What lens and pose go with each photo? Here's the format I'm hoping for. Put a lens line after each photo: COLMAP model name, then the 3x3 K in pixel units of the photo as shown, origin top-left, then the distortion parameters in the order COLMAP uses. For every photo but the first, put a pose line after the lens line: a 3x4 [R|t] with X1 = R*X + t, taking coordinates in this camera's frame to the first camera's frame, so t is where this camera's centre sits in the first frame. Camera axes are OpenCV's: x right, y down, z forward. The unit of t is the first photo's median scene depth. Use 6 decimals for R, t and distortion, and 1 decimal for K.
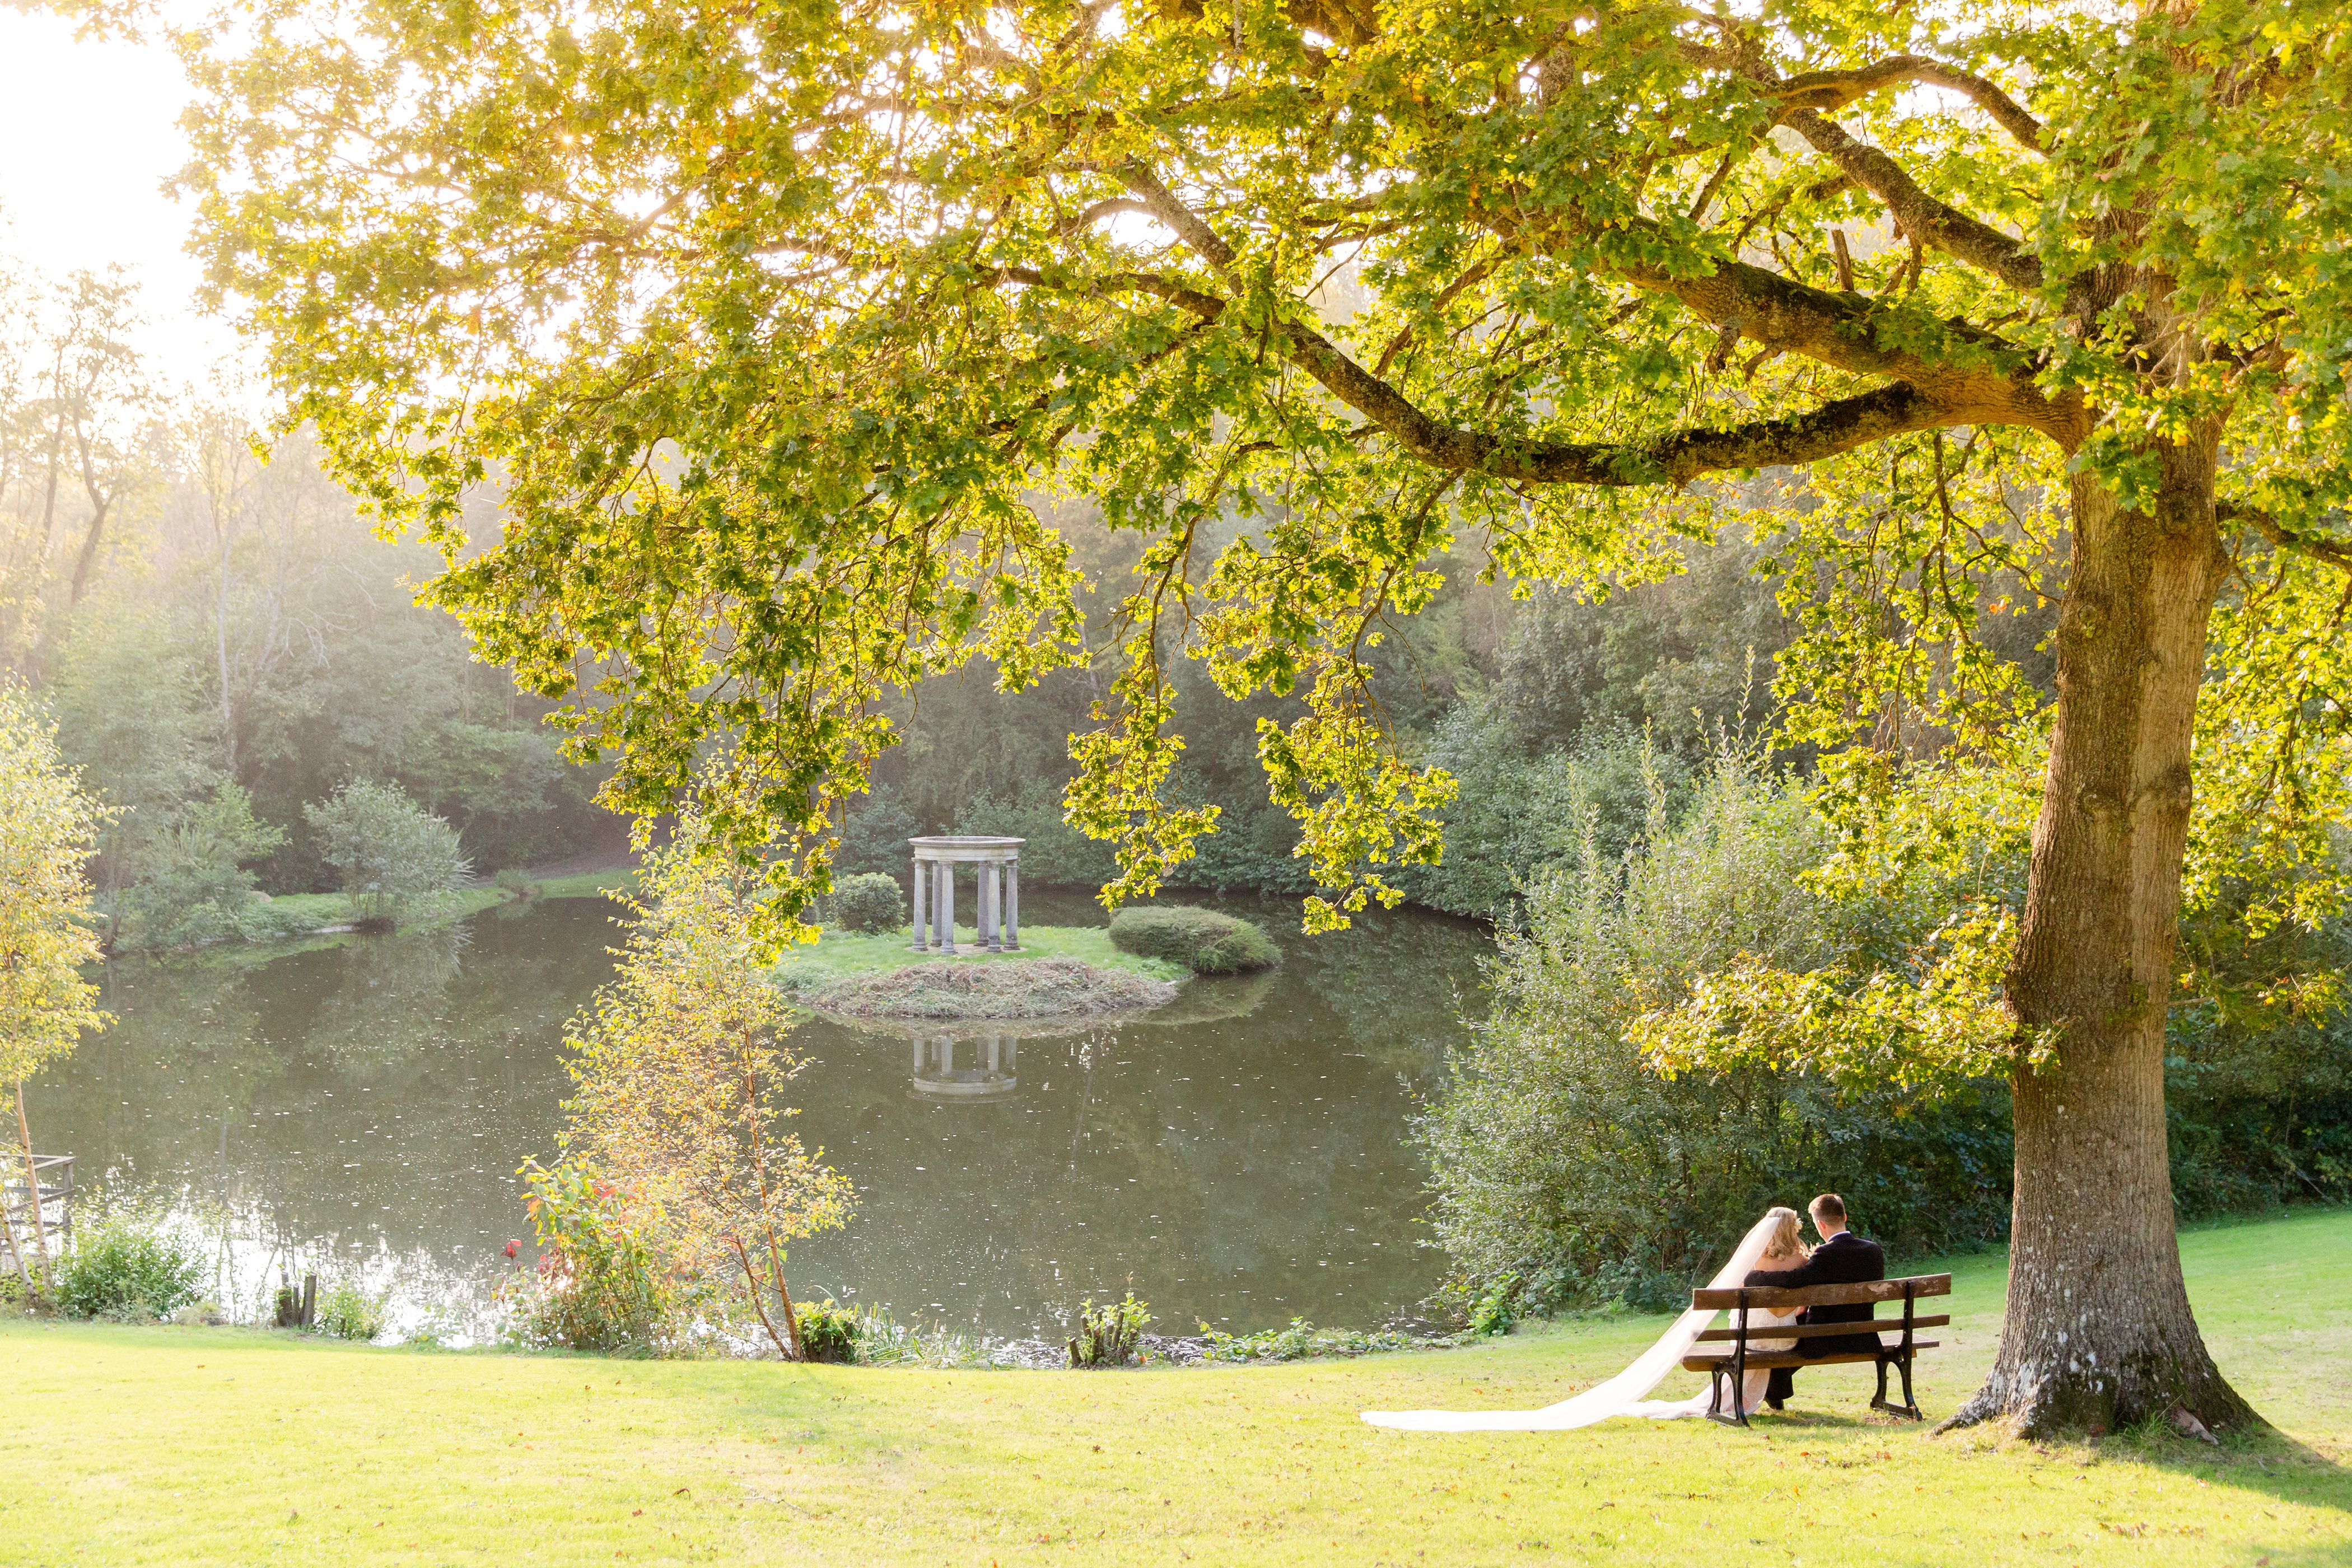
lens RADIAL K [[2514.4, 0, 1173.6], [0, 2514.4, 783.8], [0, 0, 1]] dist [0.013034, 0.000000]
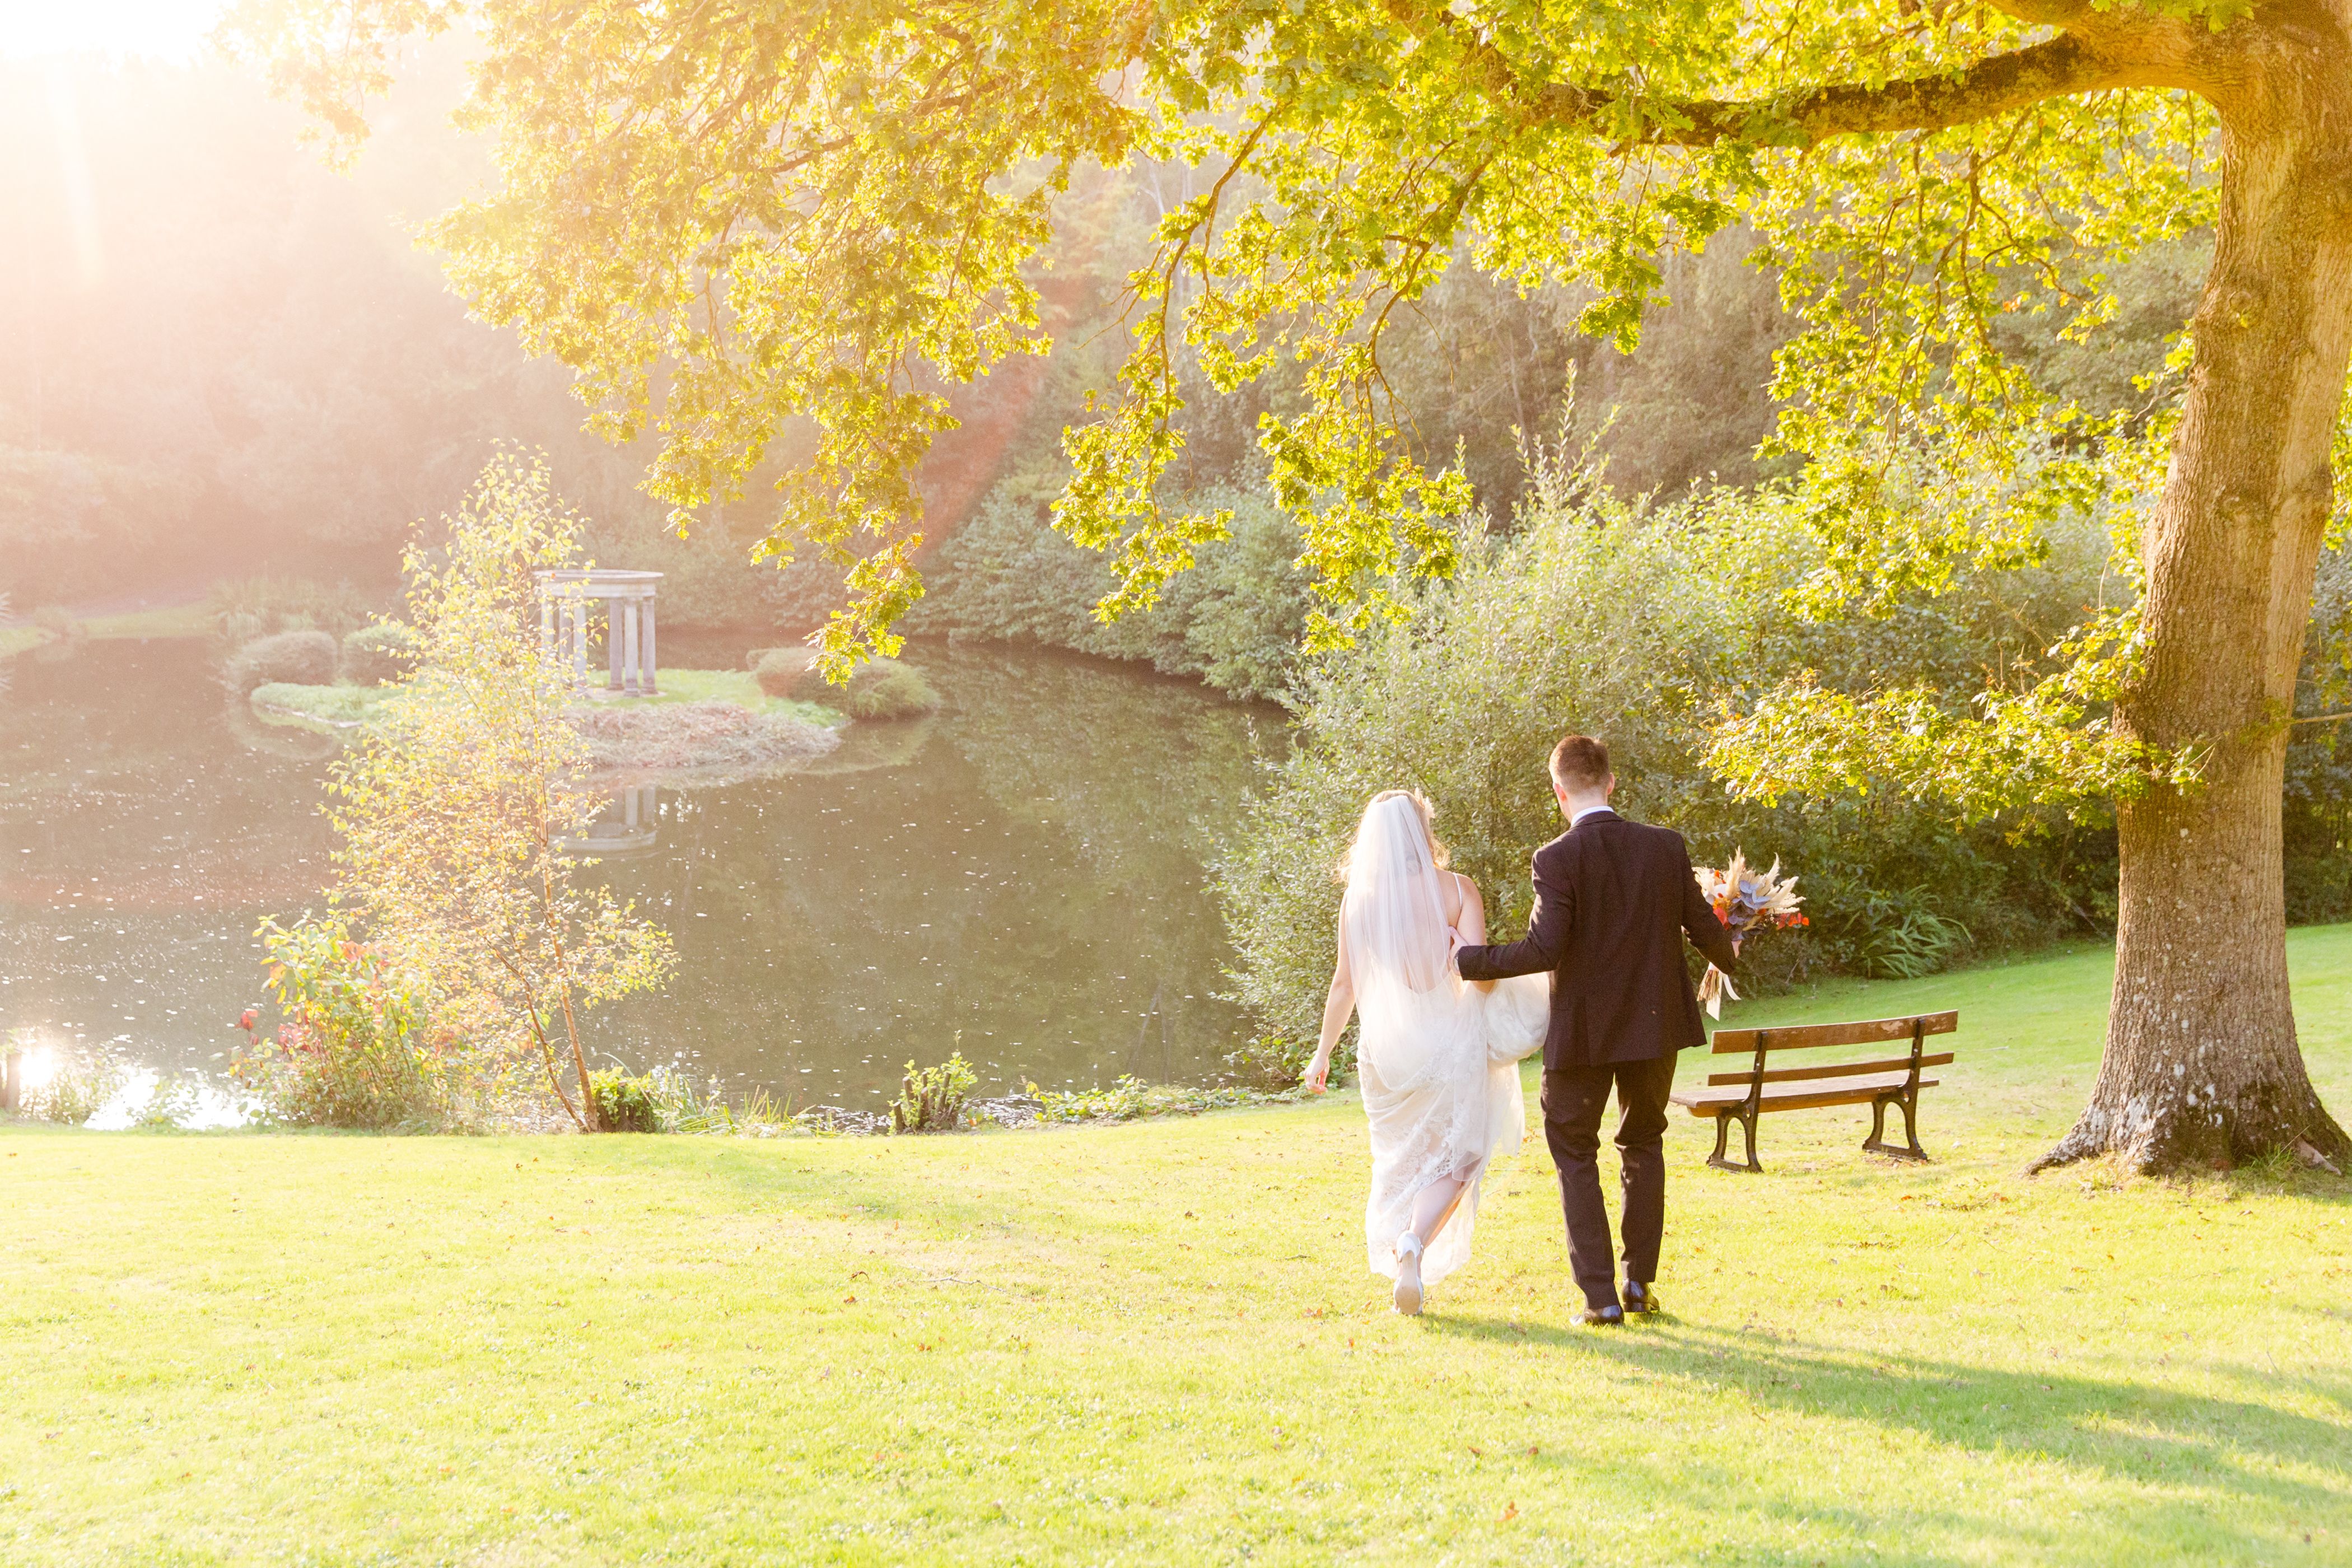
lens RADIAL K [[2667.7, 0, 1154.4], [0, 2667.7, 807.9], [0, 0, 1]] dist [0.009882, 0.000000]
pose [[0.989956, -0.008378, 0.141128, -0.123456], [-0.006807, 0.994260, 0.106774, 0.011152], [-0.141212, -0.106662, 0.984217, 0.049708]]
